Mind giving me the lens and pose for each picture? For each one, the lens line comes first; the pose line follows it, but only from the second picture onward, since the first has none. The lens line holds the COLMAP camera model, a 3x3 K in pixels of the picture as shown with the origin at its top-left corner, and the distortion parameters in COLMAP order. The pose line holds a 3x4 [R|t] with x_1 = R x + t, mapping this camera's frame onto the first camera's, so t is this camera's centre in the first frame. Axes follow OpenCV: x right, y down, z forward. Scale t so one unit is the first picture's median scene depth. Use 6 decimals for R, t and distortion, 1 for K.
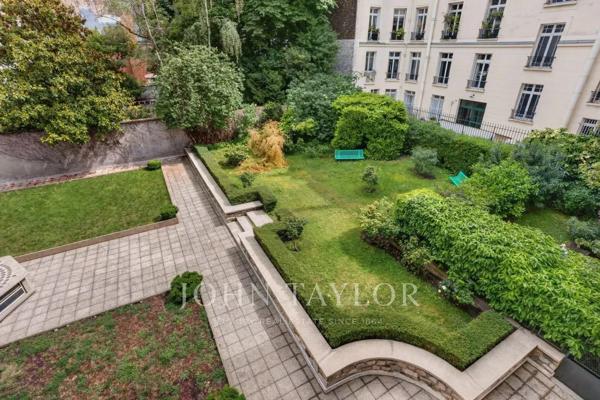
lens RADIAL K [[294.9, 0, 304.1], [0, 294.9, 201.4], [0, 0, 1]] dist [-0.033835, 0.010219]
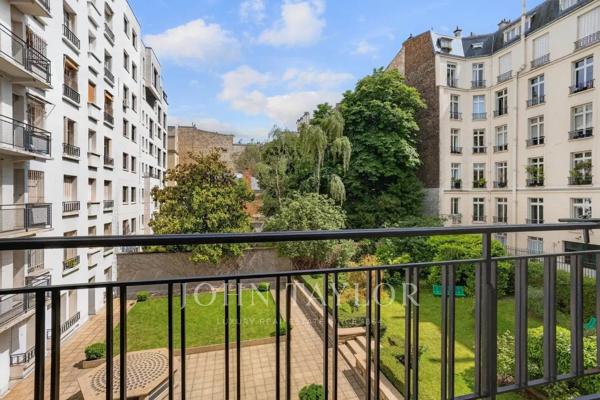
lens RADIAL K [[294.9, 0, 300.2], [0, 294.9, 199.2], [0, 0, 1]] dist [-0.033835, 0.010219]
pose [[0.968607, -0.002678, -0.248582, -0.077827], [-0.110612, 0.890863, -0.440599, 0.048727], [0.222632, 0.454264, 0.862600, -0.090243]]
